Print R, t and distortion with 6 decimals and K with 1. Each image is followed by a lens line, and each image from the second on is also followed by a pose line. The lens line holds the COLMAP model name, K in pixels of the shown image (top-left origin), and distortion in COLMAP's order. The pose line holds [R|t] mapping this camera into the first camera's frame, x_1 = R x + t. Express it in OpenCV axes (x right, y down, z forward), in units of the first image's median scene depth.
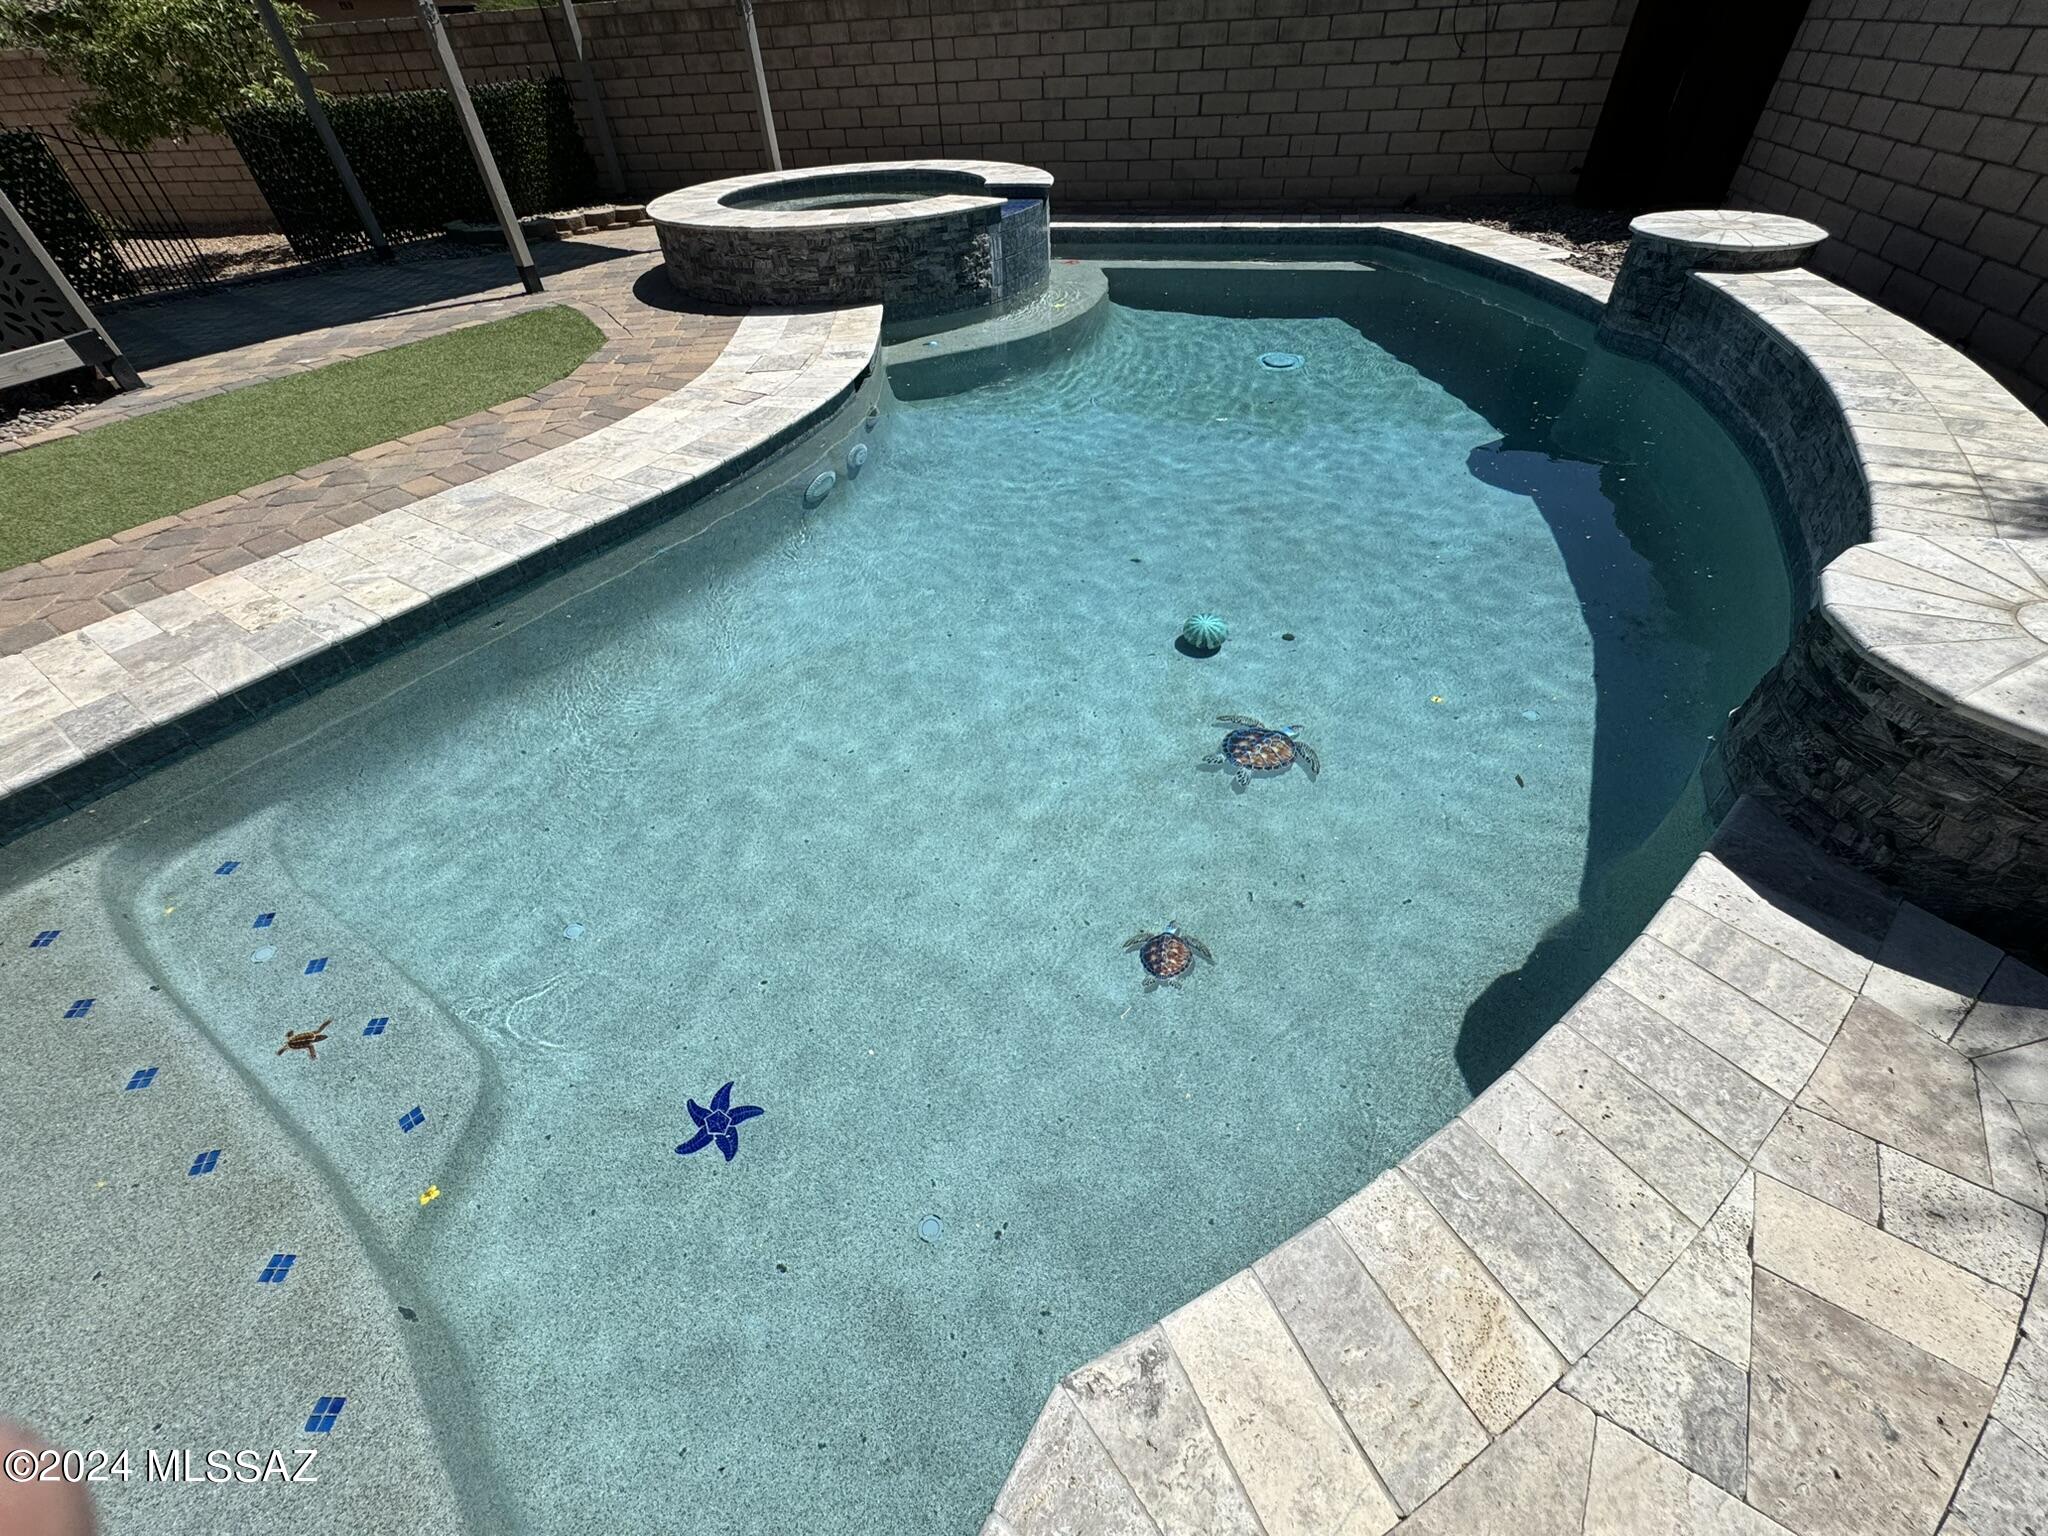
lens RADIAL K [[819.5, 0, 1021.9], [0, 819.5, 766.6], [0, 0, 1]] dist [-0.001261, -0.000119]
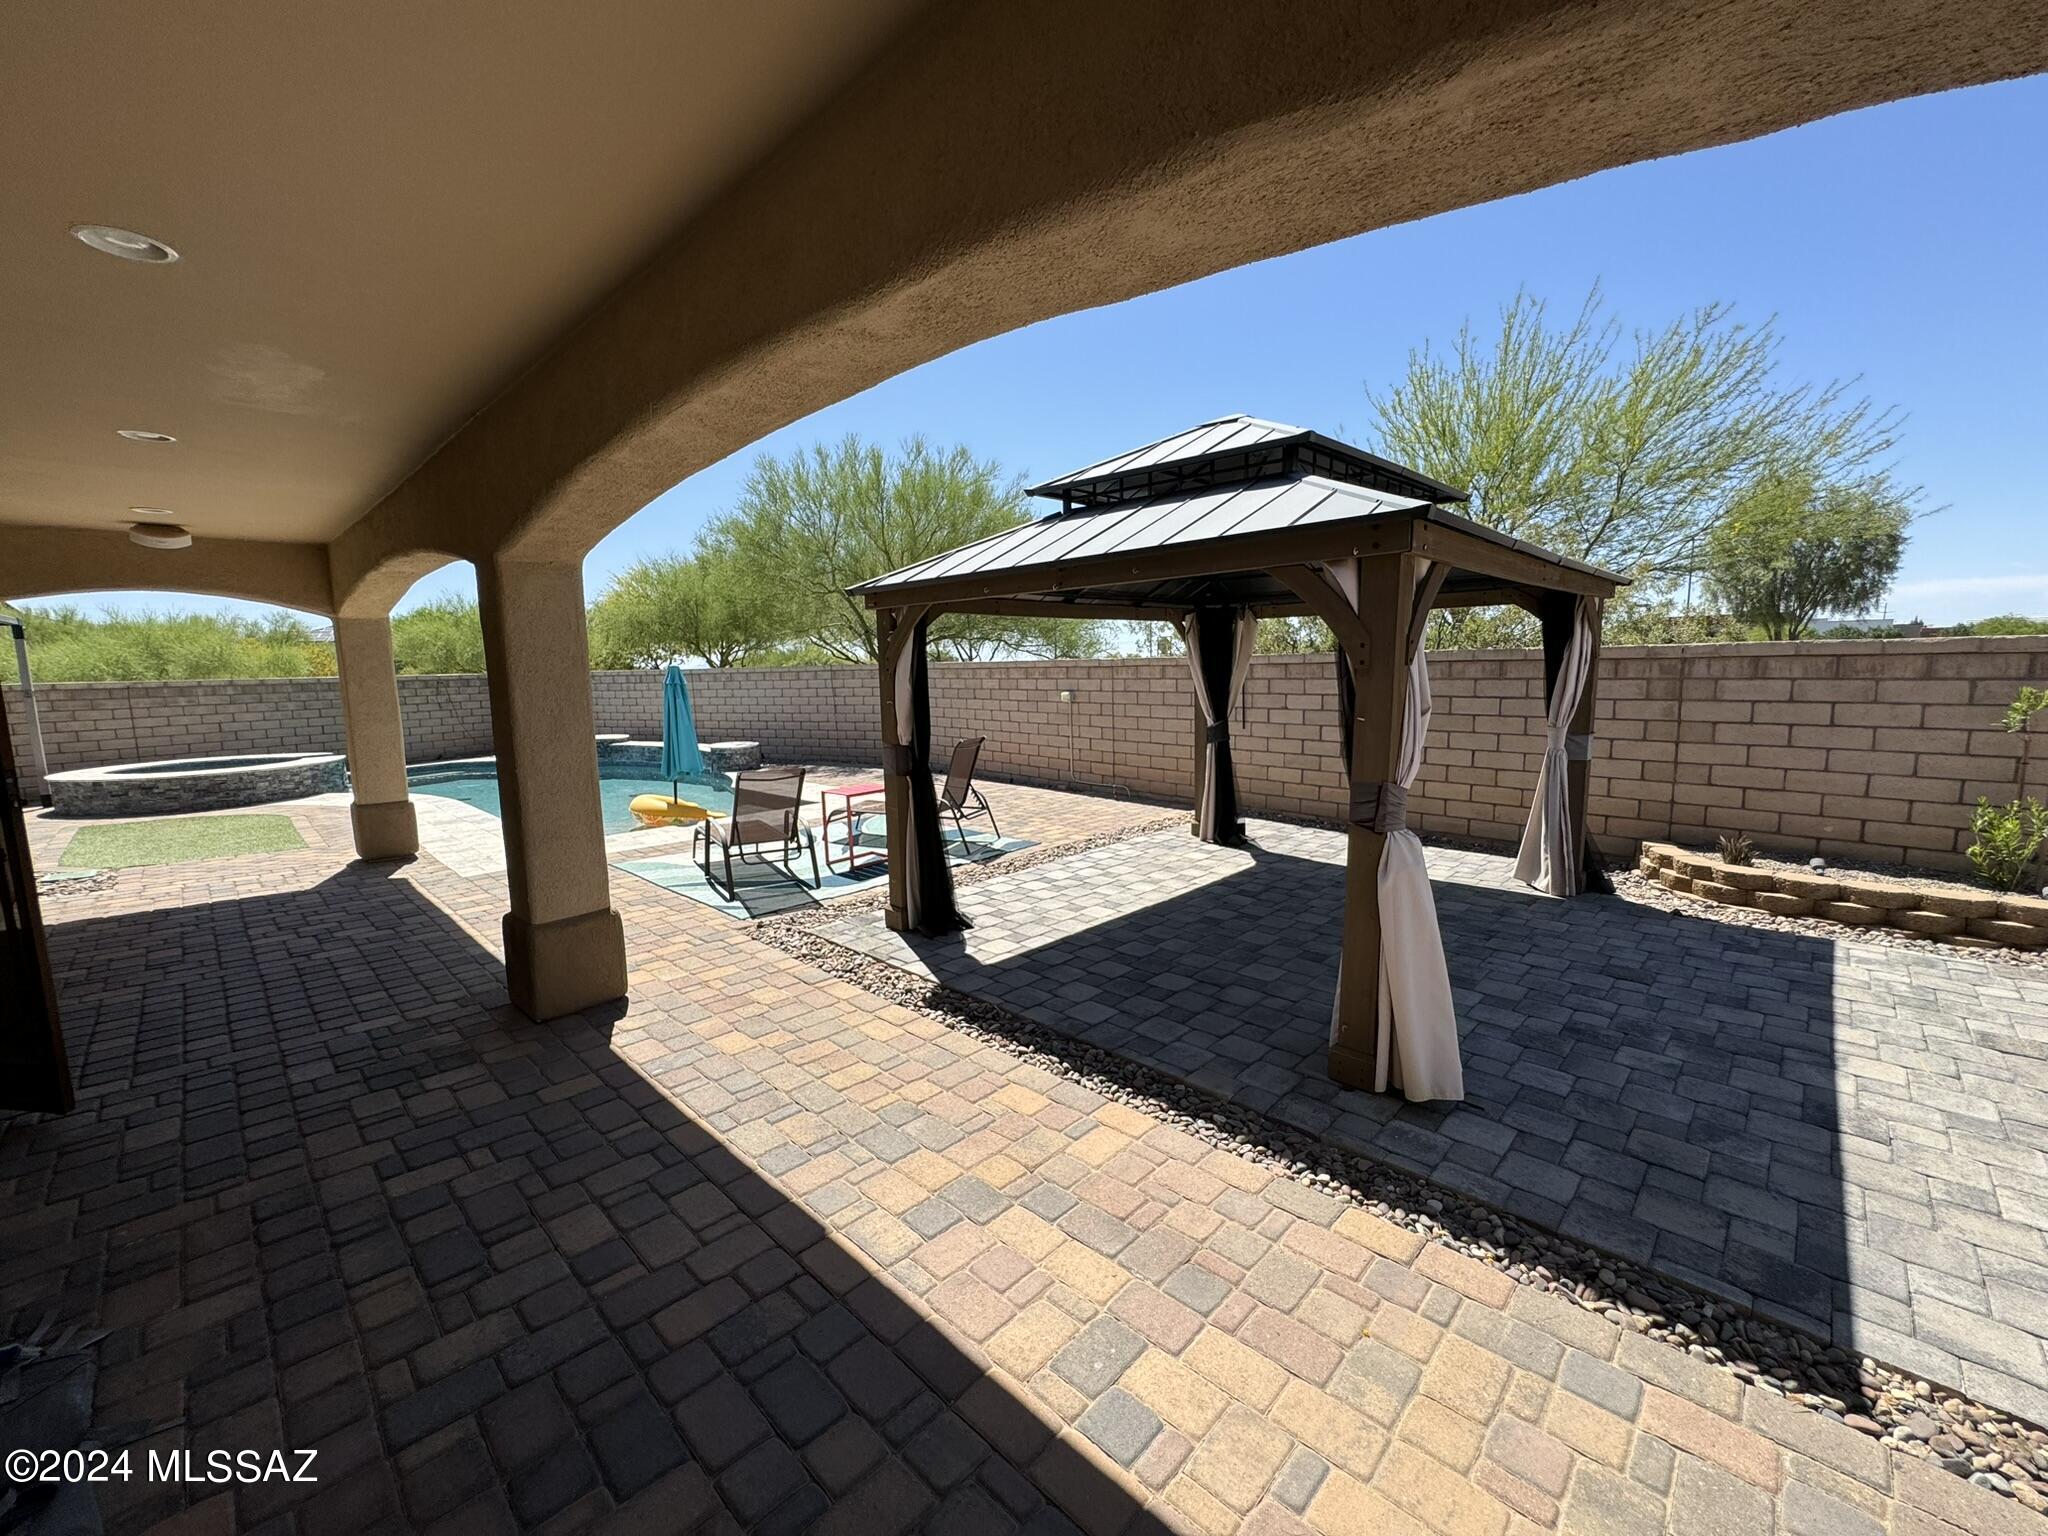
lens RADIAL K [[818.8, 0, 1024.0], [0, 818.8, 768.0], [0, 0, 1]] dist [-0.000923, 0.000174]
pose [[0.171885, -0.081811, 0.981714, -2.638263], [0.673802, 0.736742, -0.056577, 1.009223], [-0.718642, 0.671206, 0.181760, -1.030959]]
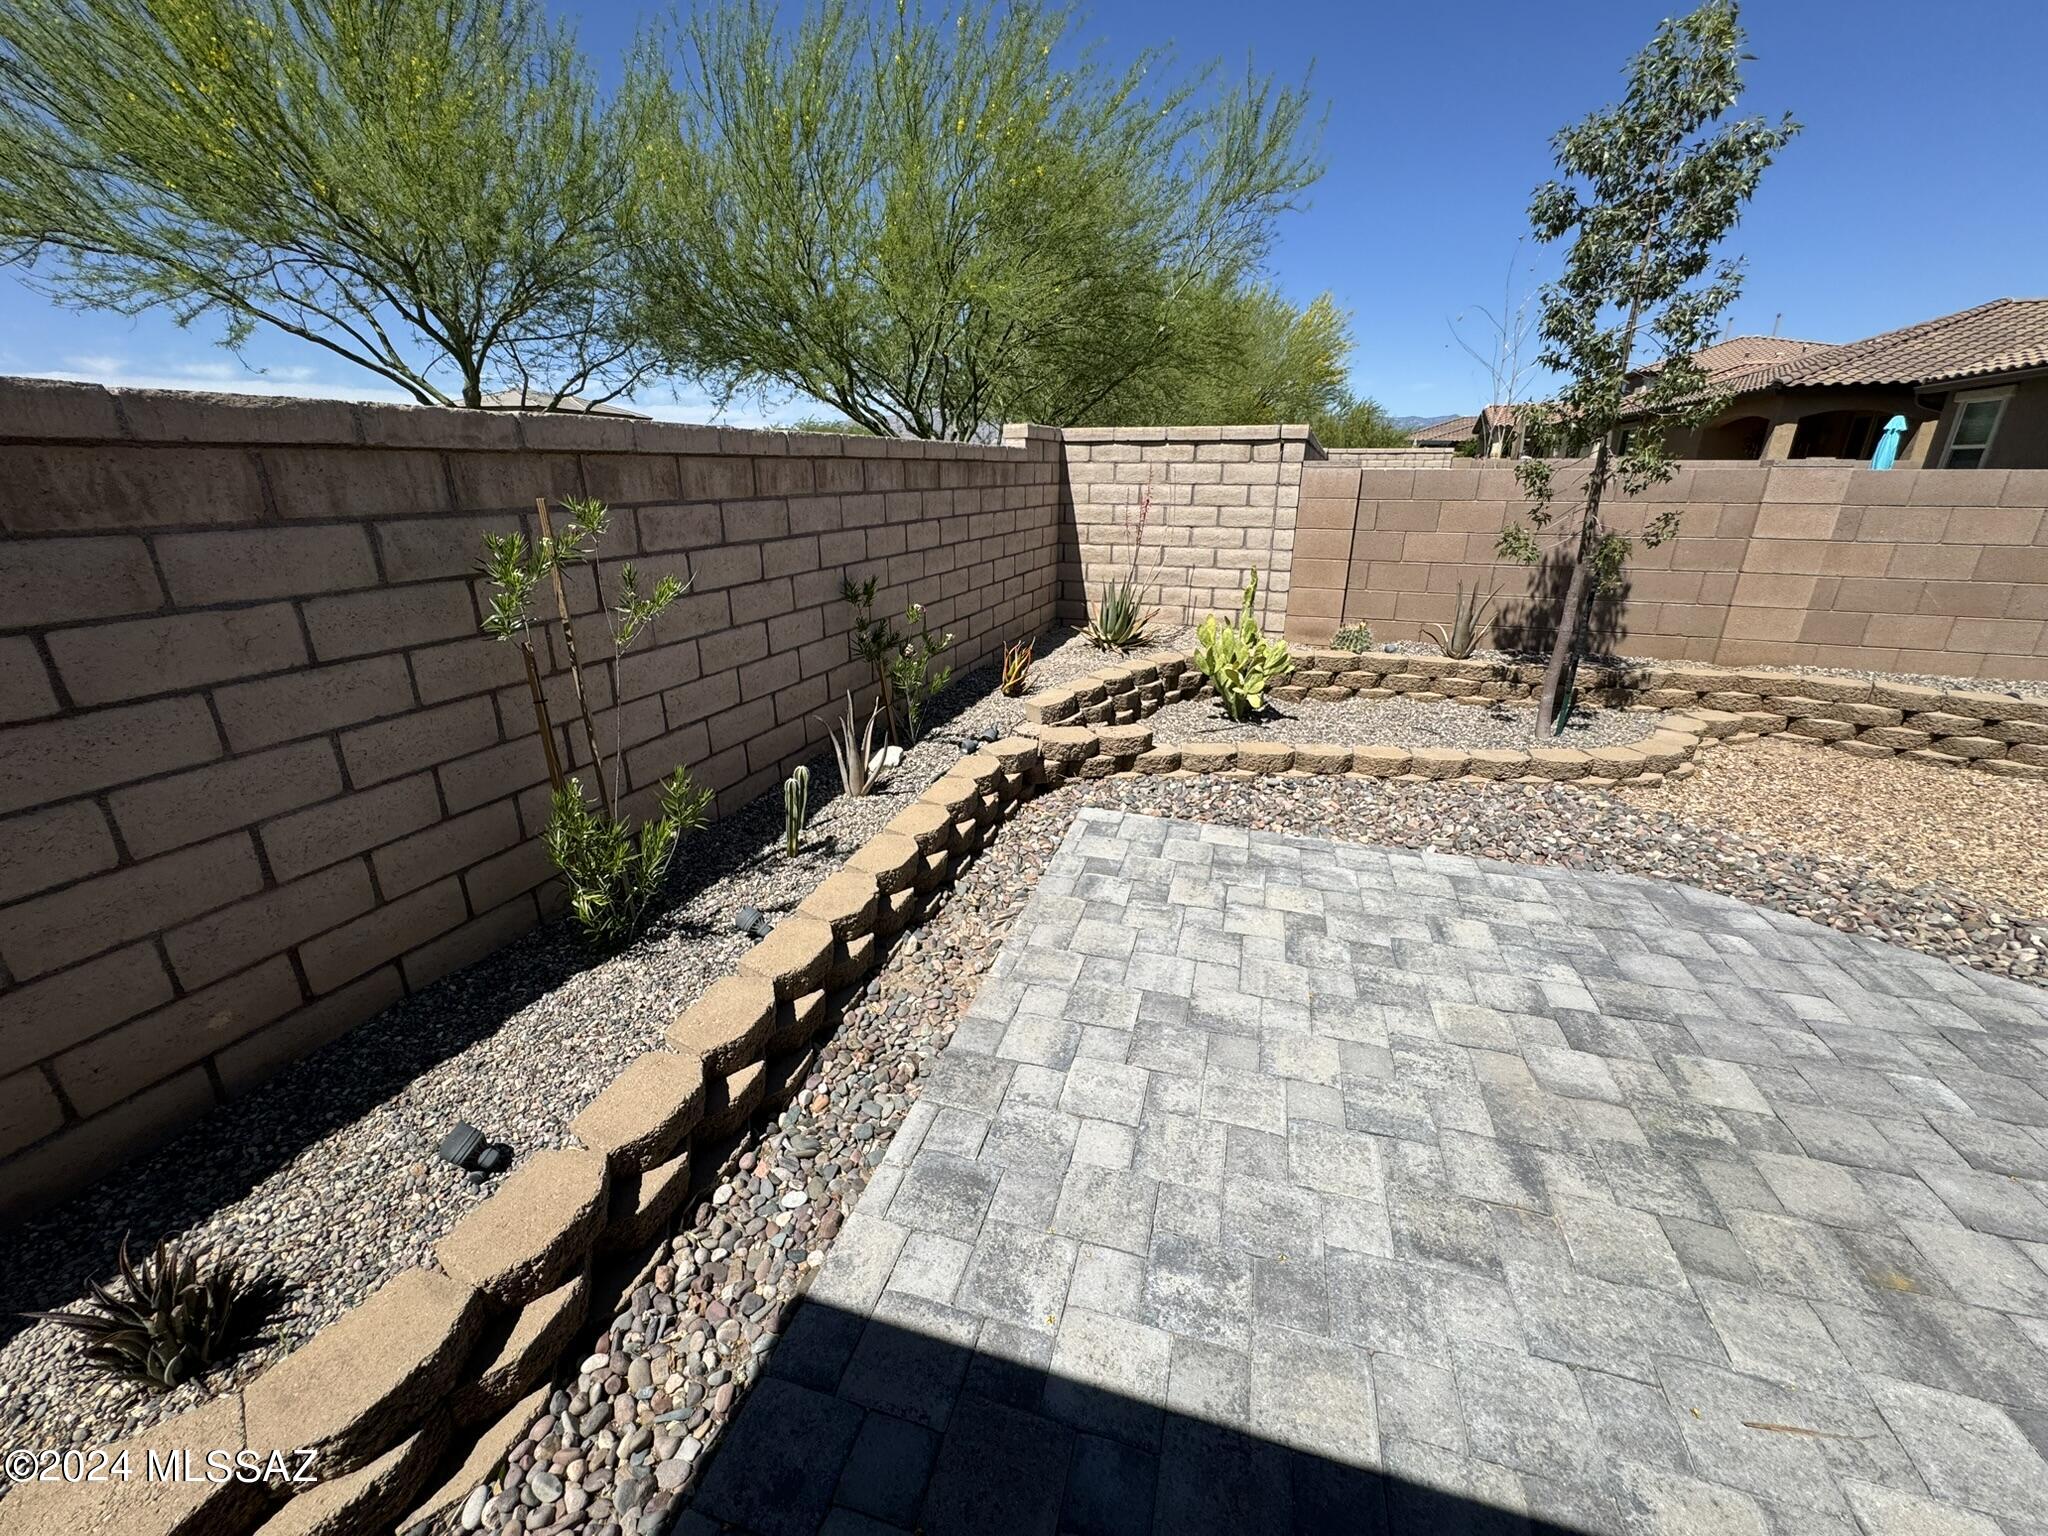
lens RADIAL K [[819.5, 0, 1021.9], [0, 819.5, 766.6], [0, 0, 1]] dist [-0.001261, -0.000119]
pose [[-0.946903, 0.149681, -0.284554, -1.395269], [-0.185281, 0.469269, 0.863399, 1.386551], [0.262767, 0.870277, -0.416618, -1.495767]]
